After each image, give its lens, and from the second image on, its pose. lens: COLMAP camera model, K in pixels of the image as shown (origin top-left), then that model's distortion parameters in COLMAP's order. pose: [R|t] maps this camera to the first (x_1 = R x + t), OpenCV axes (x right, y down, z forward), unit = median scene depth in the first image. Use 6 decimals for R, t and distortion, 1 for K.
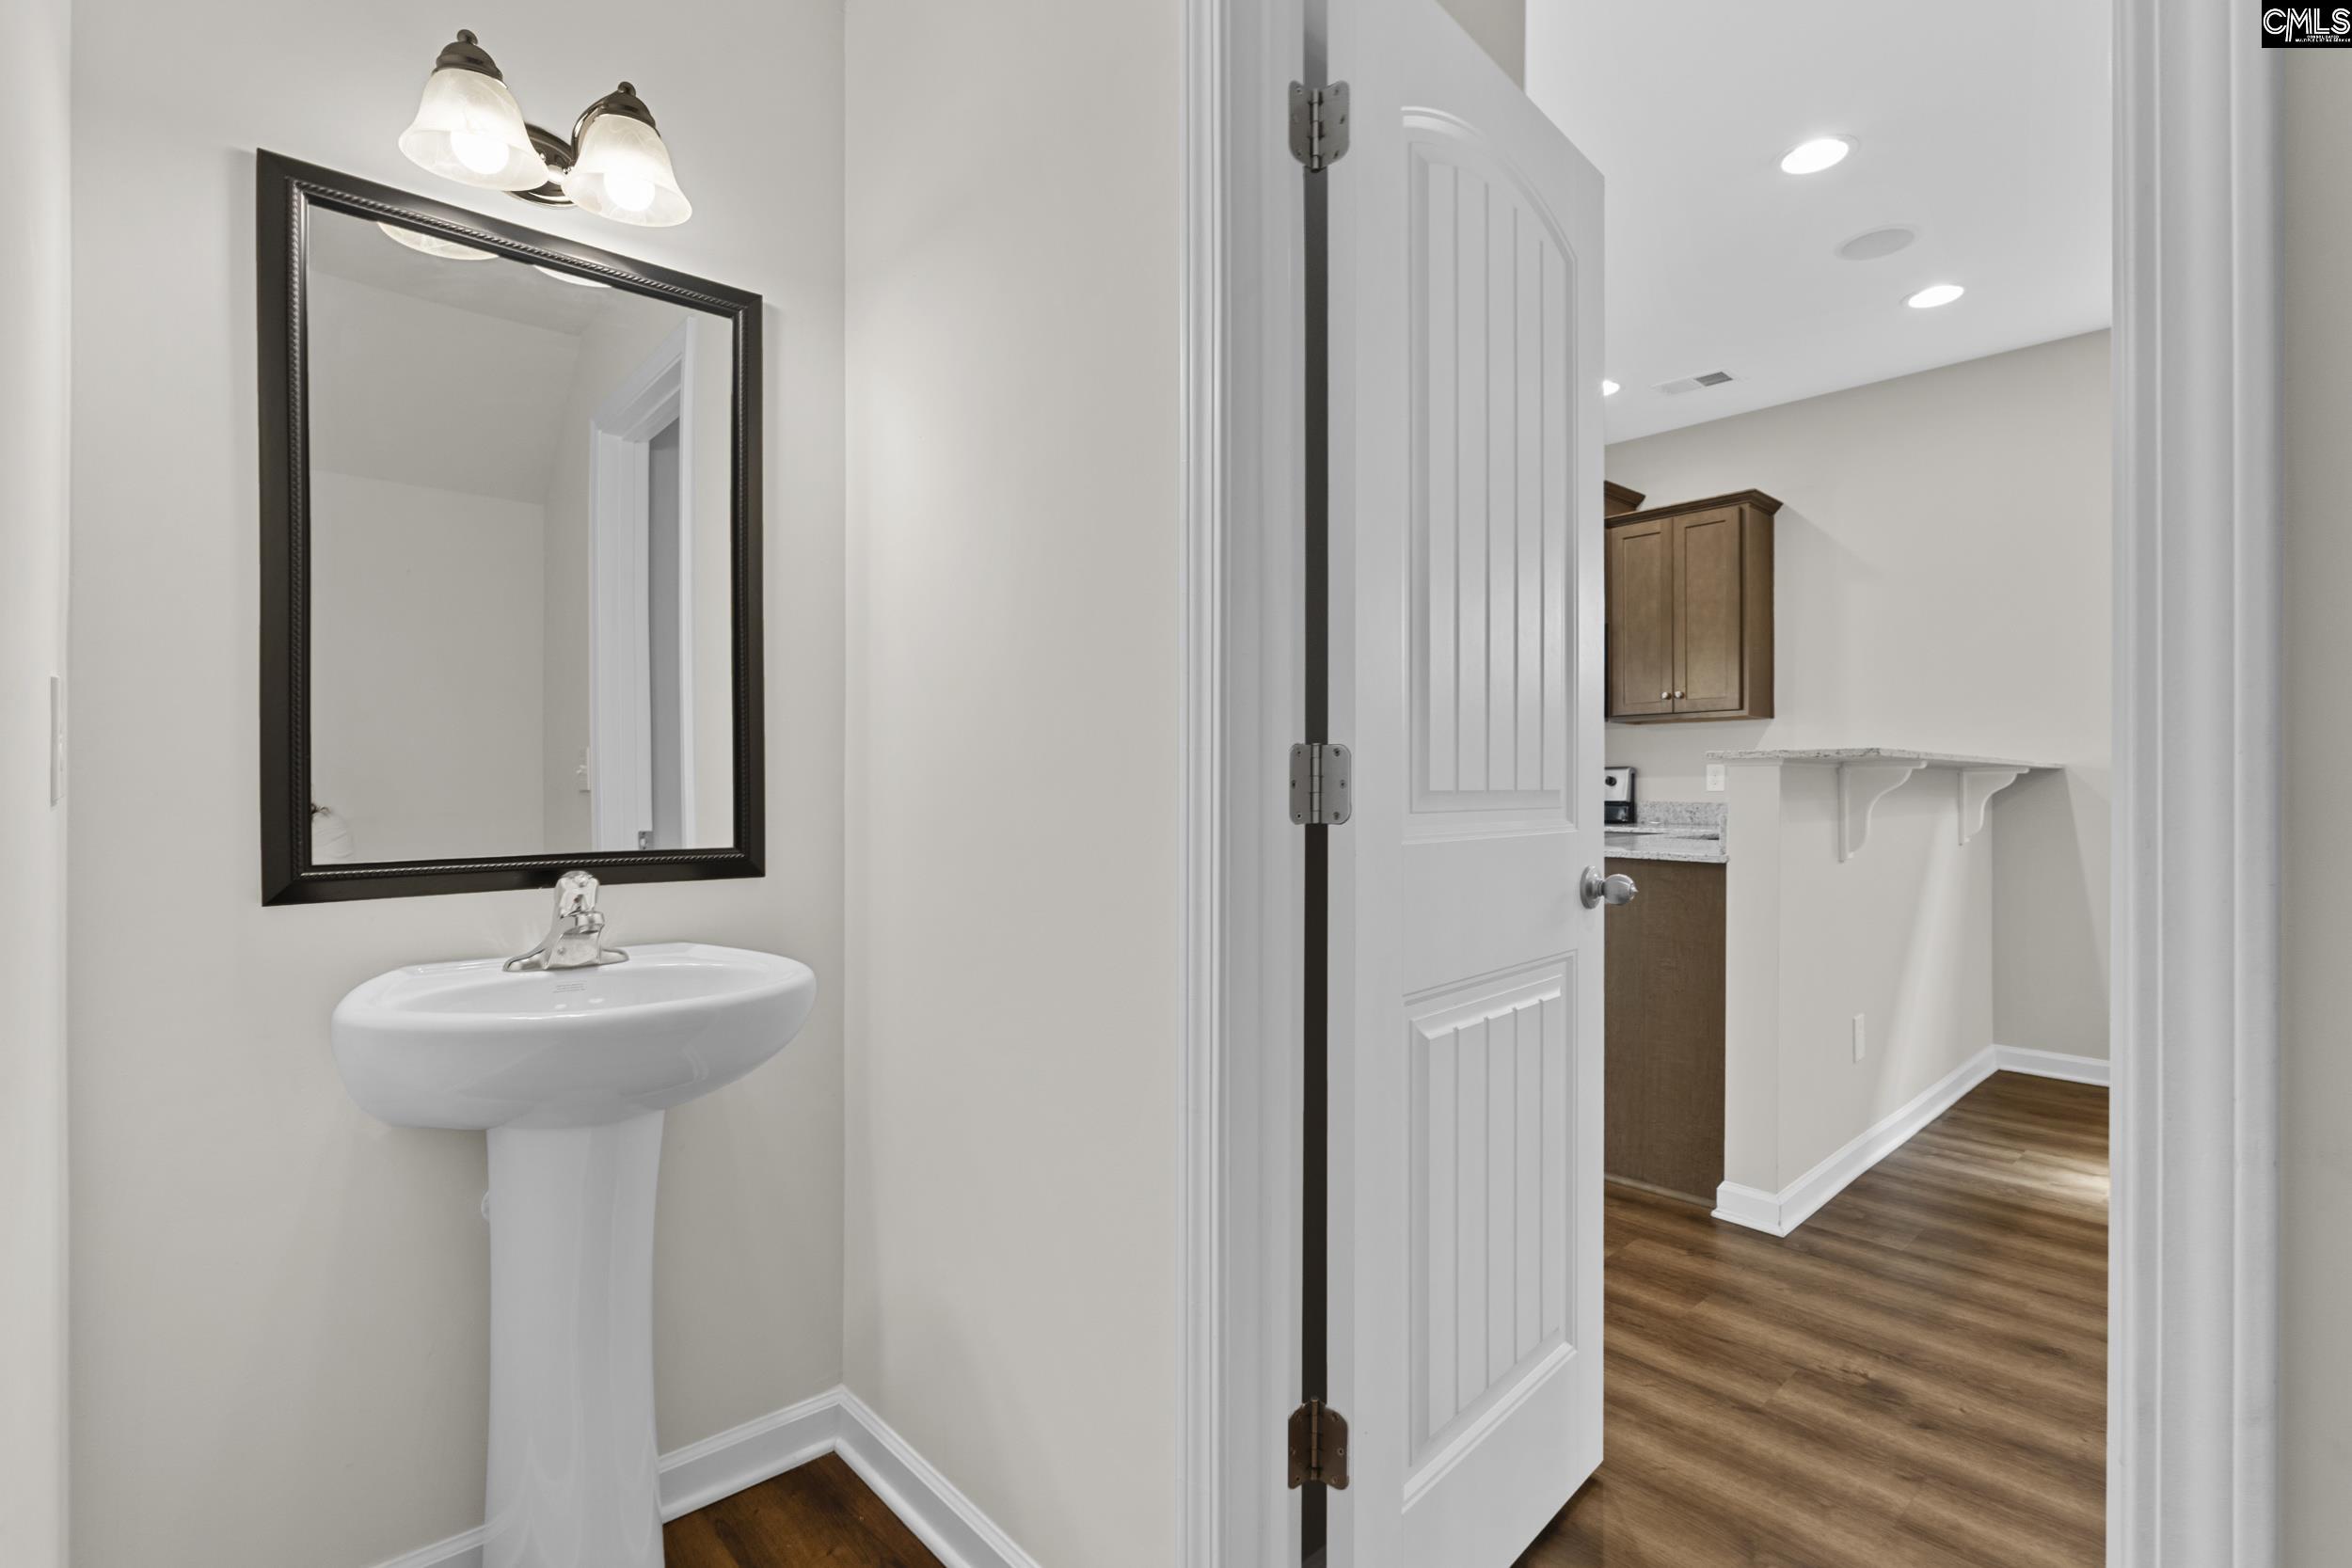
lens RADIAL K [[1081.5, 0, 1177.1], [0, 1081.5, 793.7], [0, 0, 1]] dist [-0.006414, -0.000334]
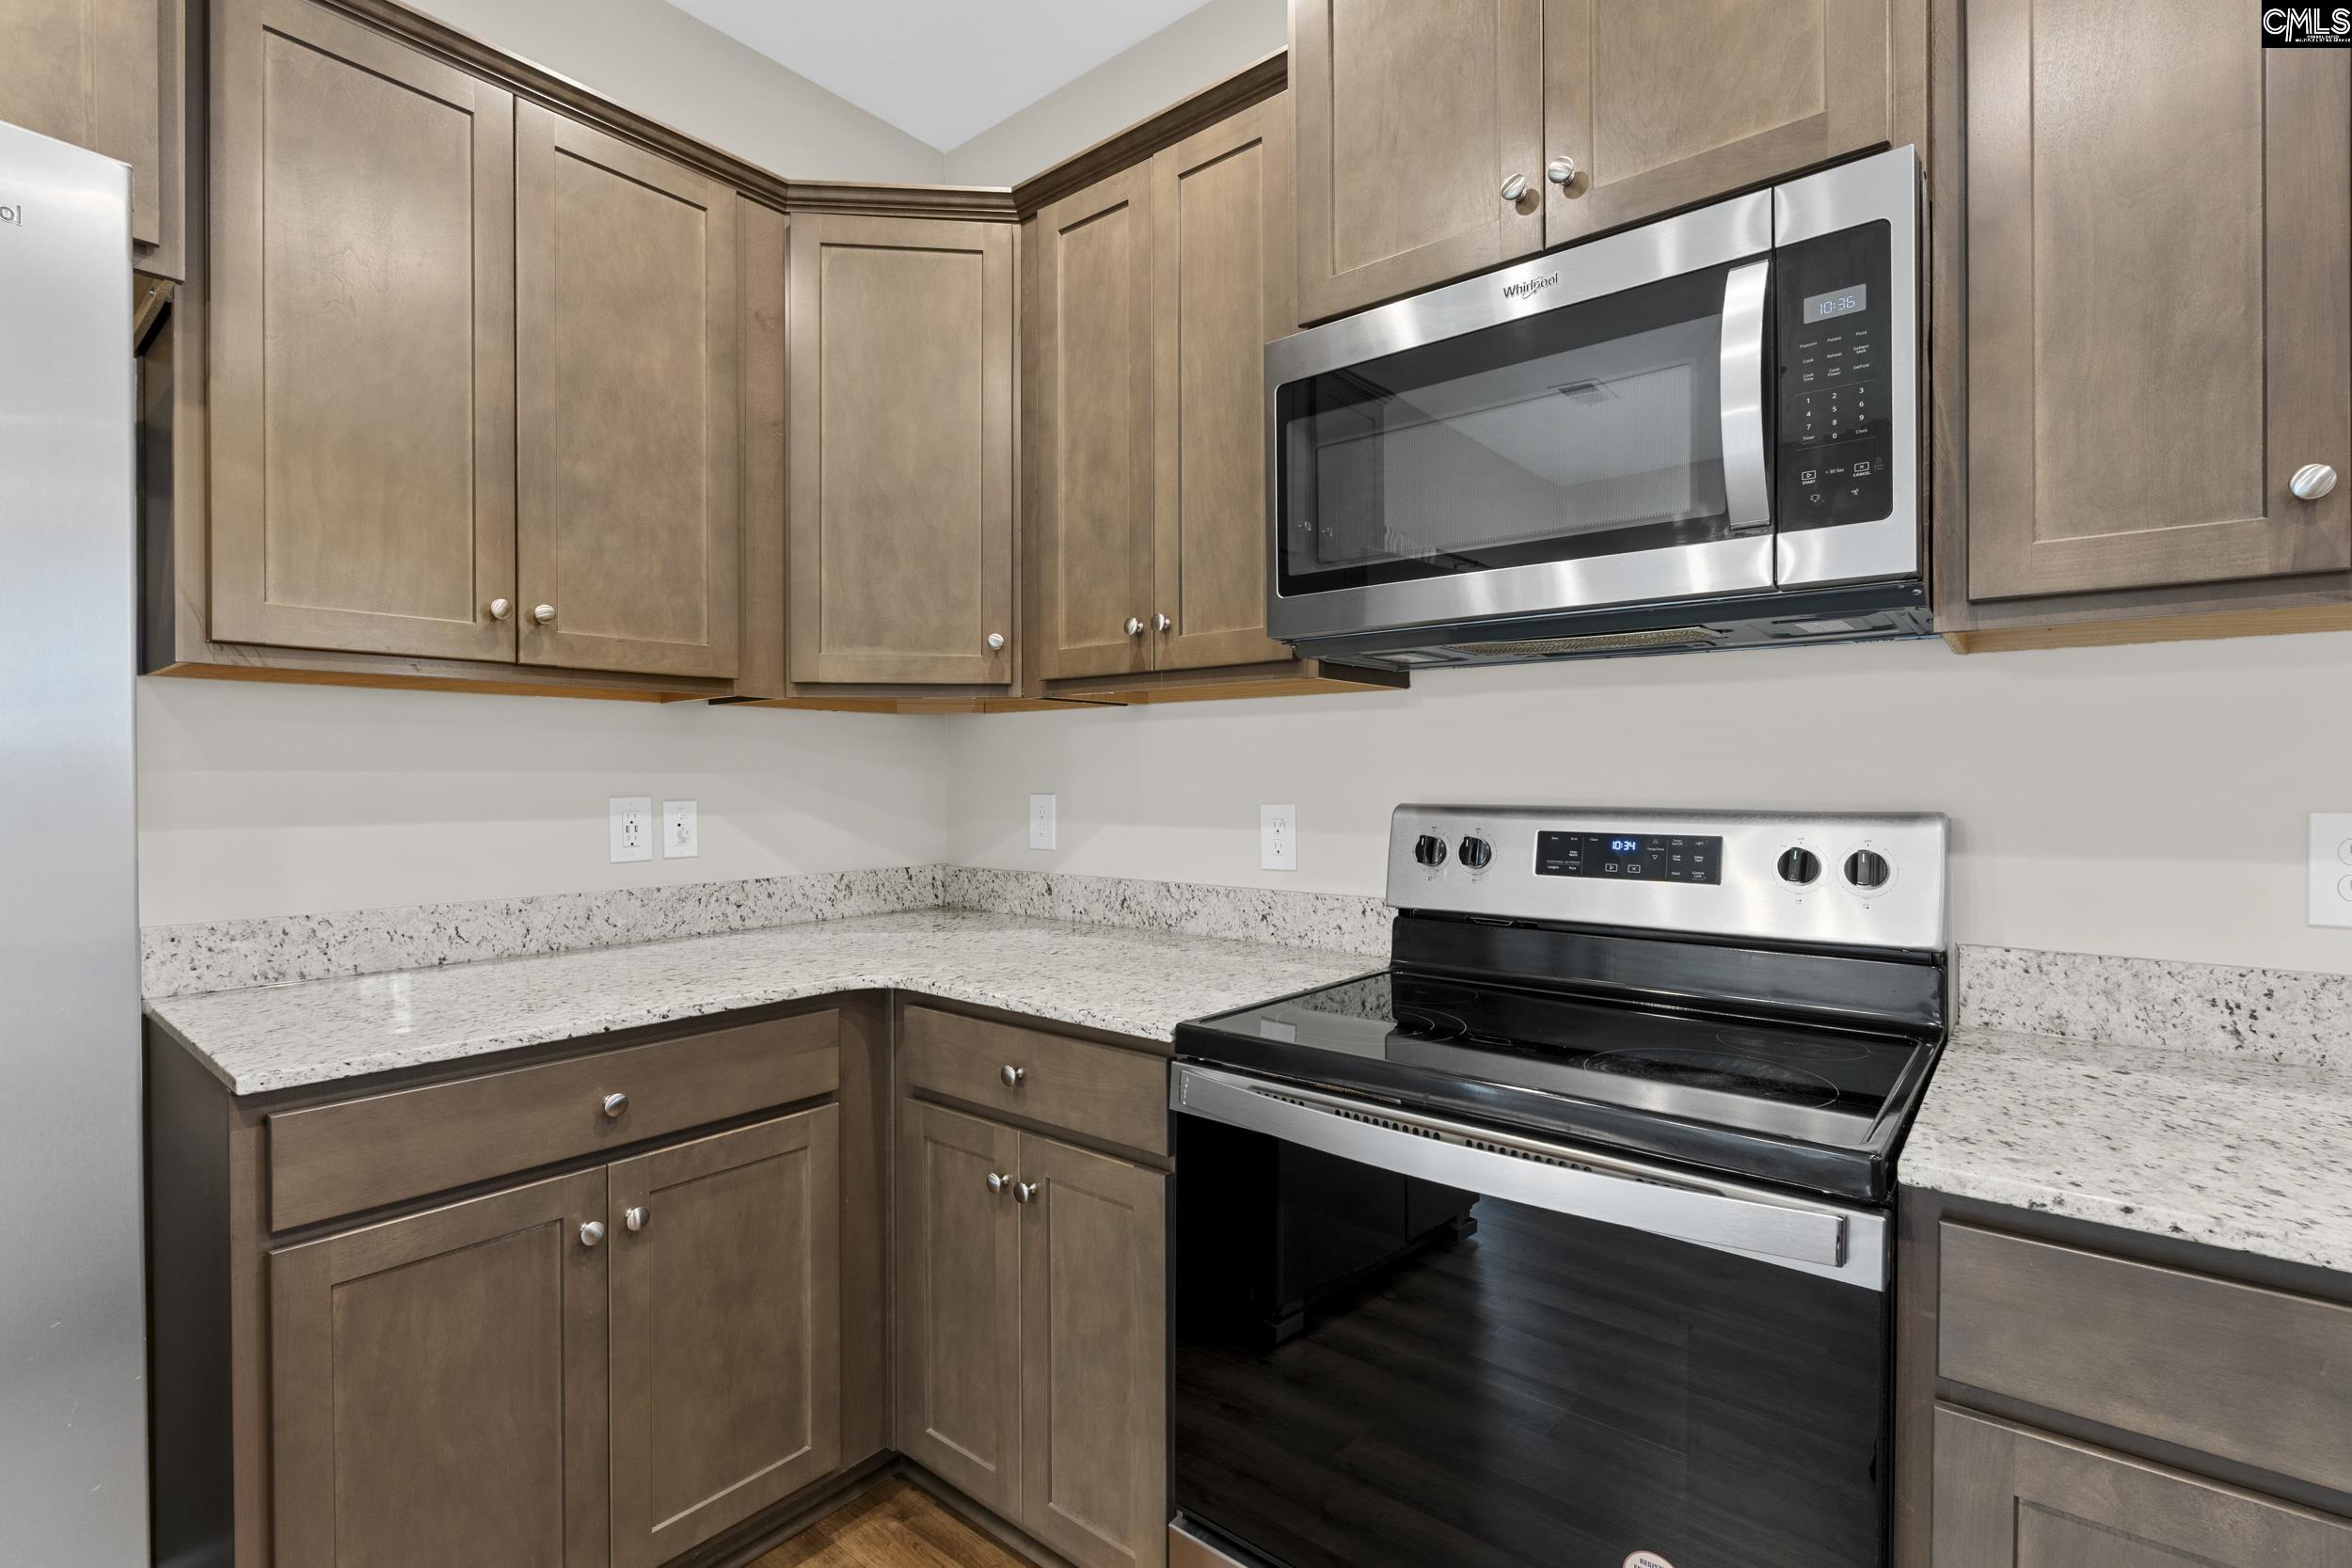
lens RADIAL K [[1081.5, 0, 1179.7], [0, 1081.5, 788.6], [0, 0, 1]] dist [-0.006414, -0.000334]
pose [[0.989201, -0.002068, 0.146553, 0.220669], [0.001524, 0.999992, 0.003829, -0.035791], [-0.146560, -0.003564, 0.989195, 0.850385]]
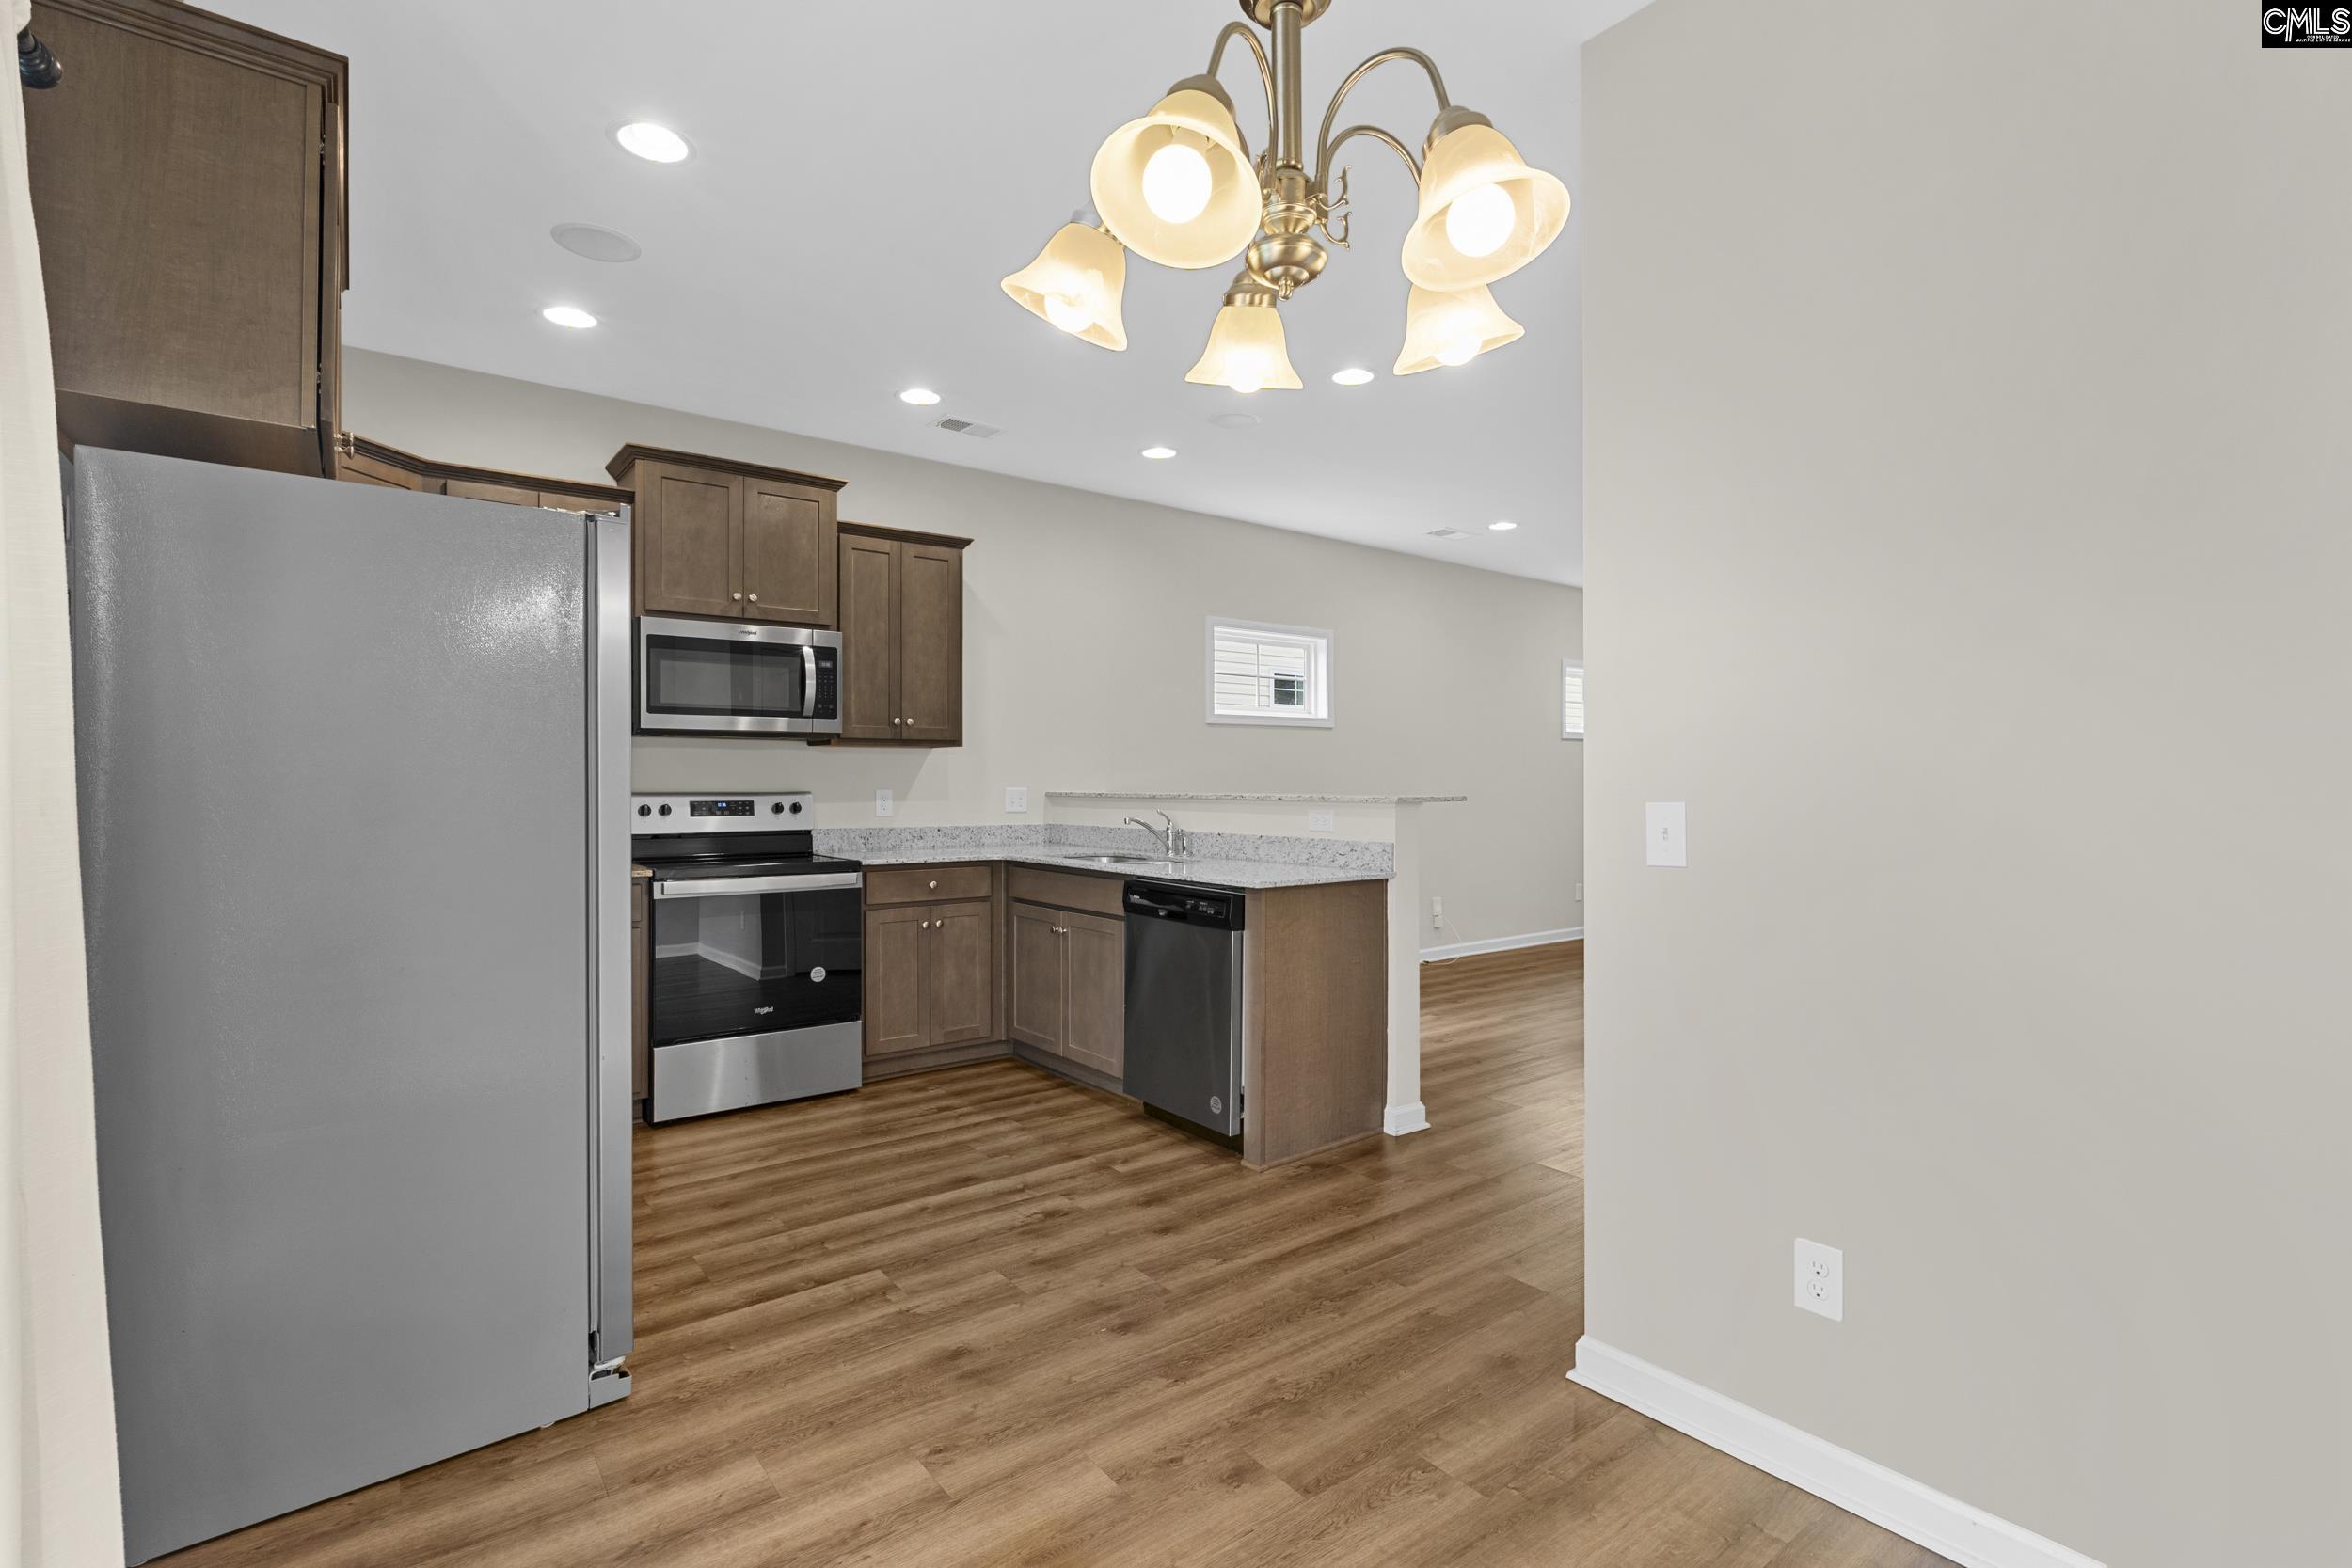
lens RADIAL K [[1081.5, 0, 1182.8], [0, 1081.5, 780.7], [0, 0, 1]] dist [-0.006414, -0.000334]
pose [[0.079892, -0.000115, 0.996804, -0.517119], [0.004857, 0.999988, -0.000273, -0.035949], [-0.996792, 0.004863, 0.079891, 0.675035]]
